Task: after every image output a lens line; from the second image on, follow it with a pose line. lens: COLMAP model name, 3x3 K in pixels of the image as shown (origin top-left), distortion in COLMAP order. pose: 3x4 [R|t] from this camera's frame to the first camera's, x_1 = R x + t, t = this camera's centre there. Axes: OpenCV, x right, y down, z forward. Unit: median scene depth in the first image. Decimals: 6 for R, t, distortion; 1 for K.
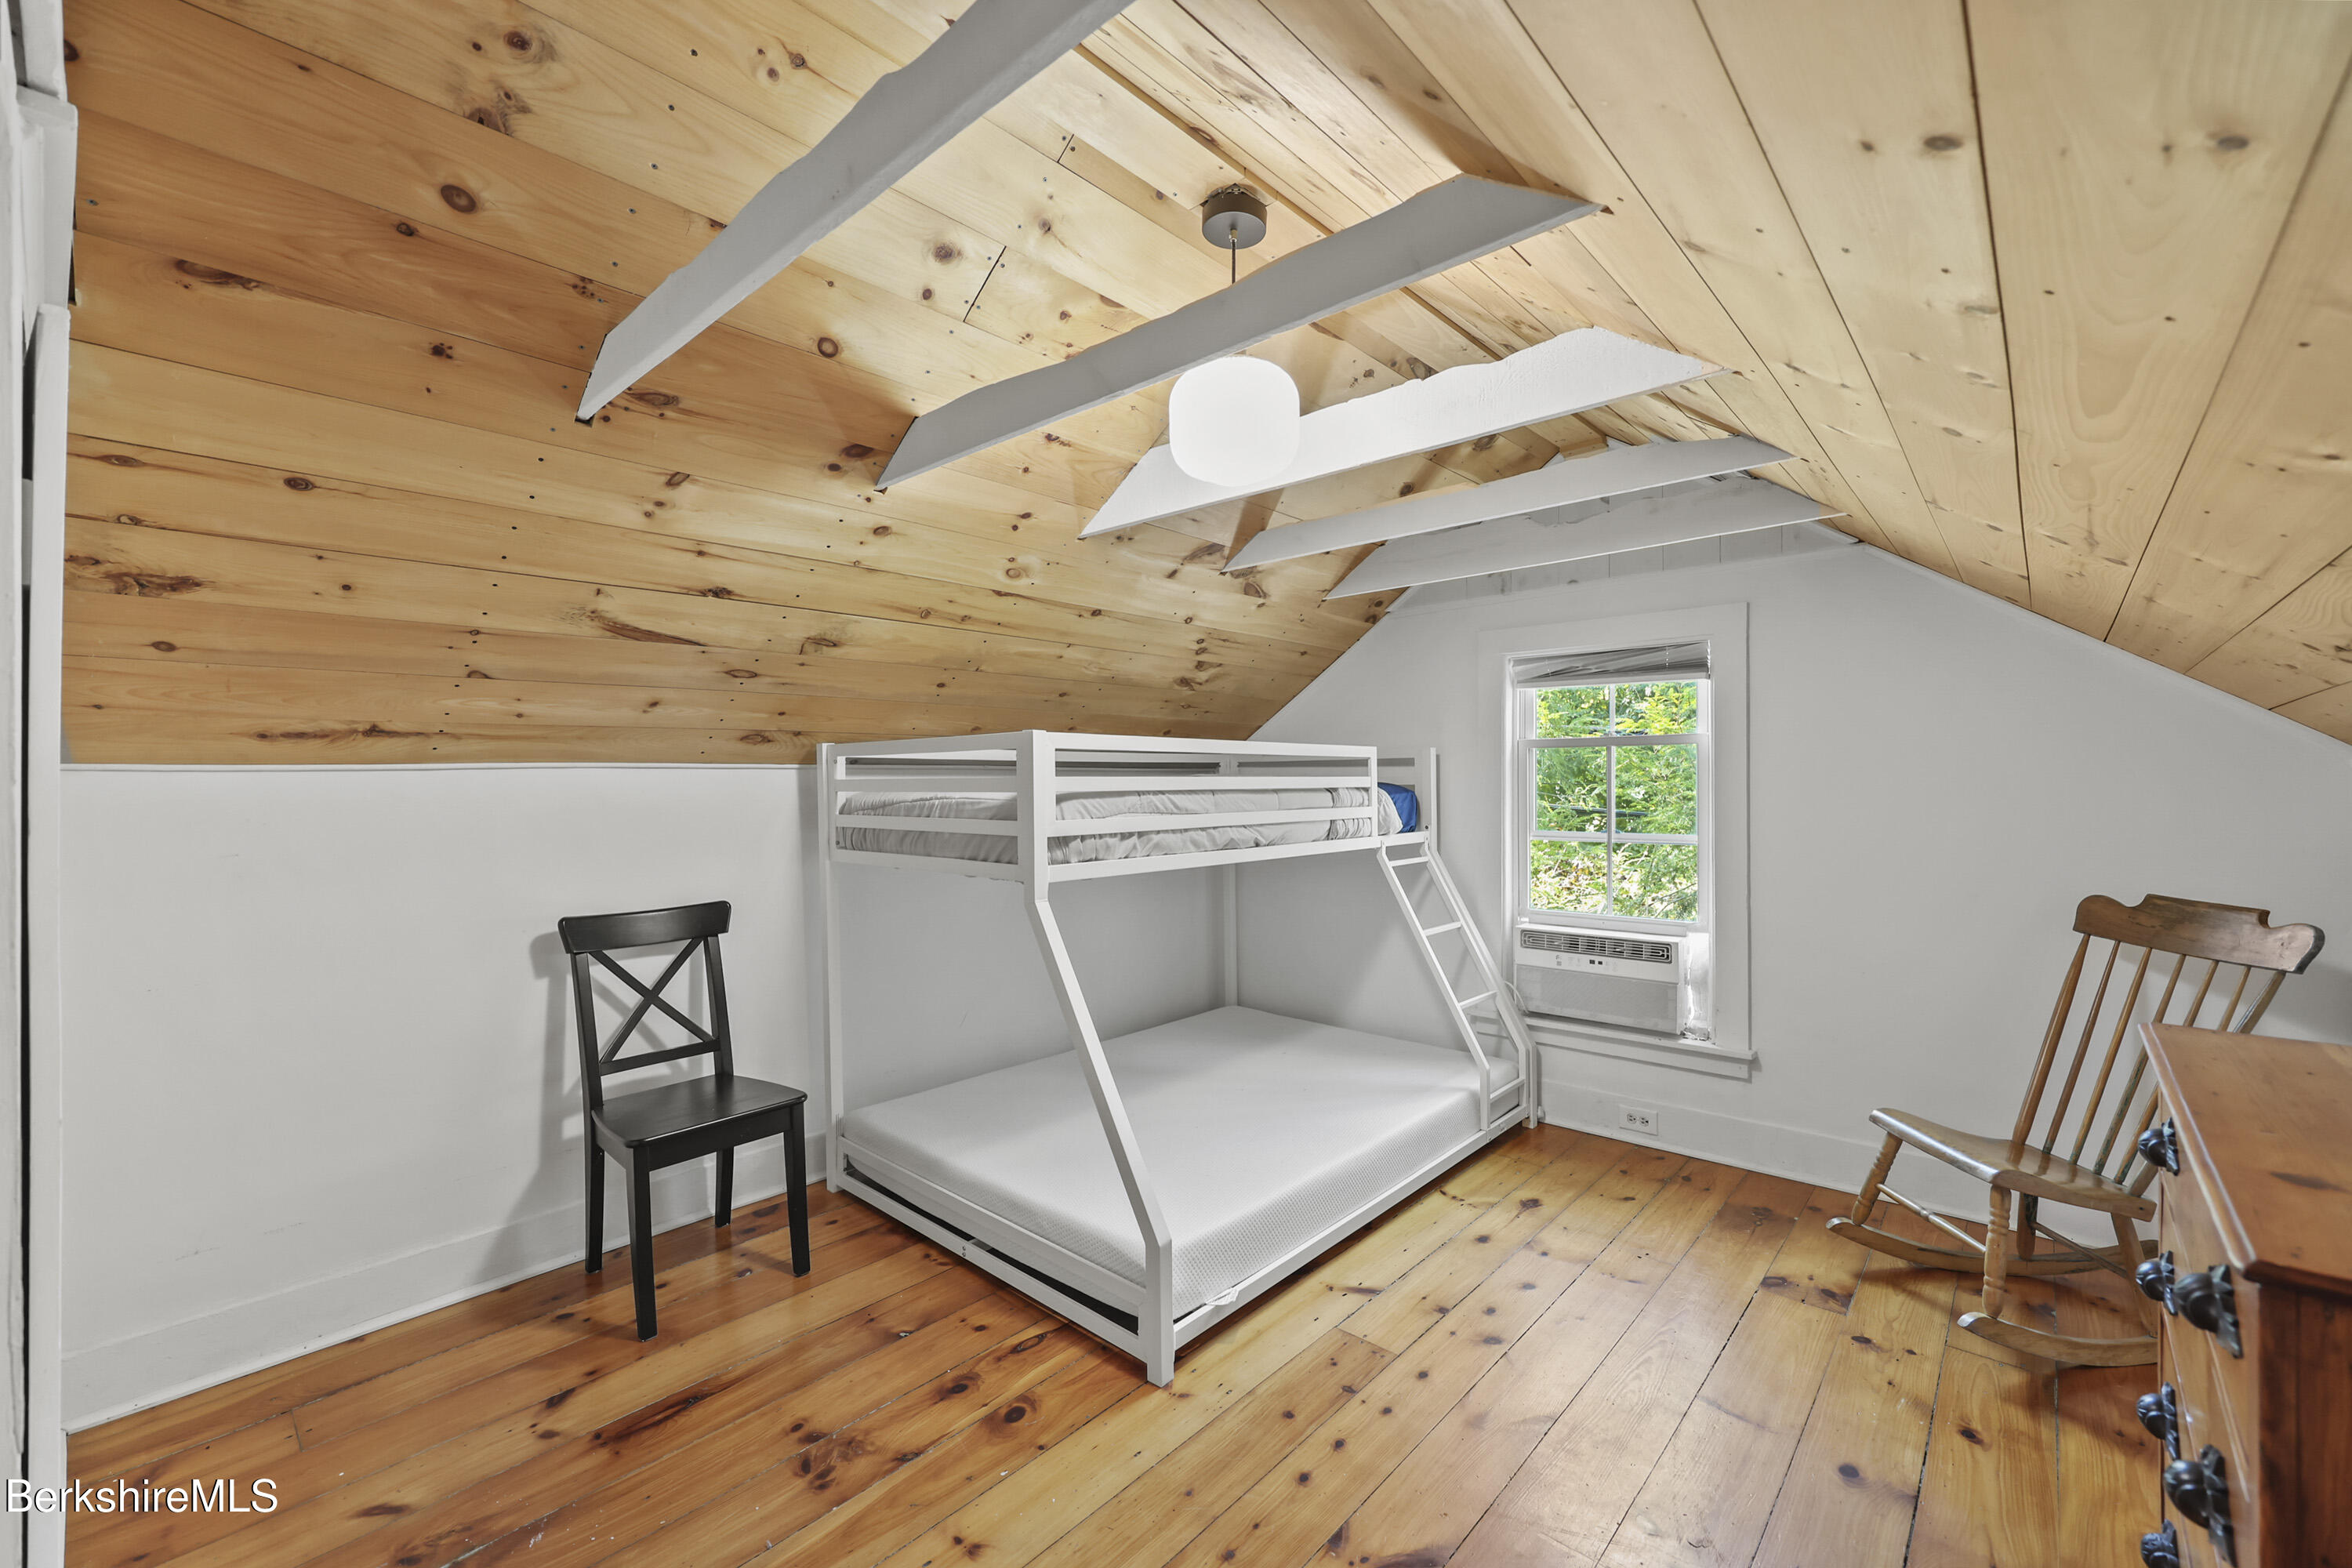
lens RADIAL K [[947.4, 0, 1180.2], [0, 947.4, 783.6], [0, 0, 1]] dist [-0.002919, 0.000622]
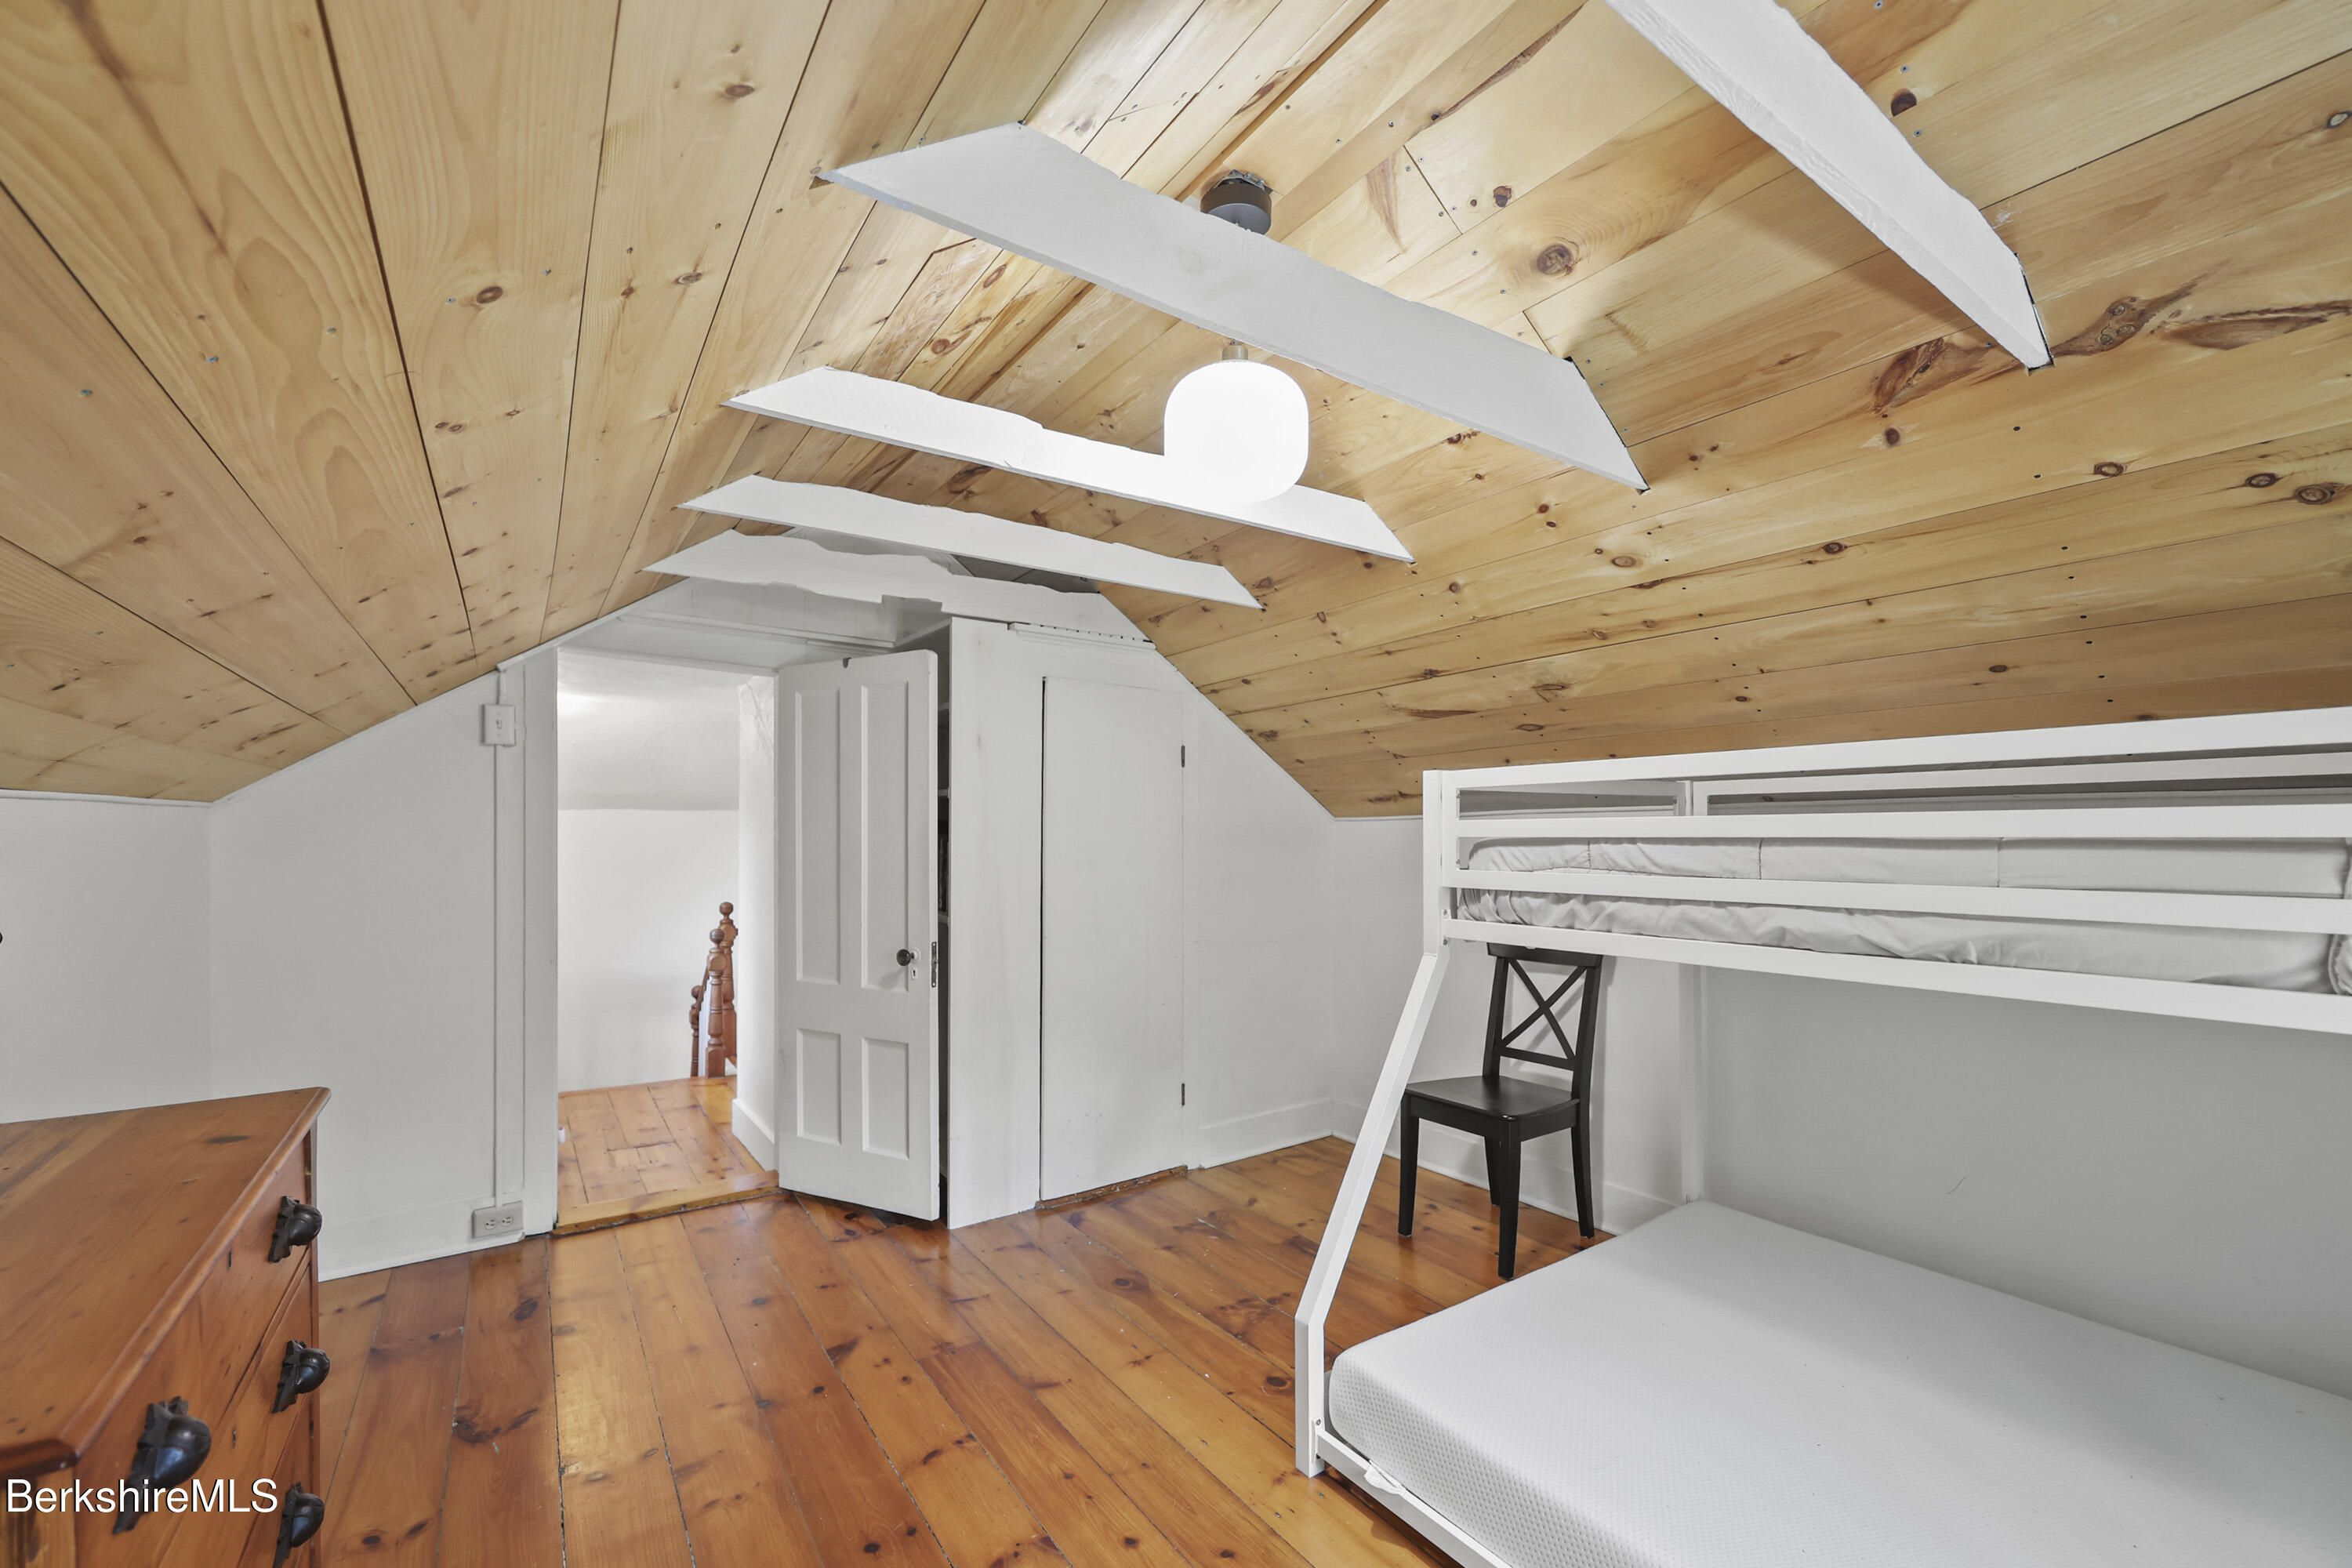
lens RADIAL K [[947.4, 0, 1182.3], [0, 947.4, 834.6], [0, 0, 1]] dist [-0.002919, 0.000622]
pose [[-0.219105, 0.009554, -0.975655, 0.745605], [0.007345, 0.999940, 0.008143, -0.002823], [0.975674, -0.005383, -0.219162, 0.888971]]
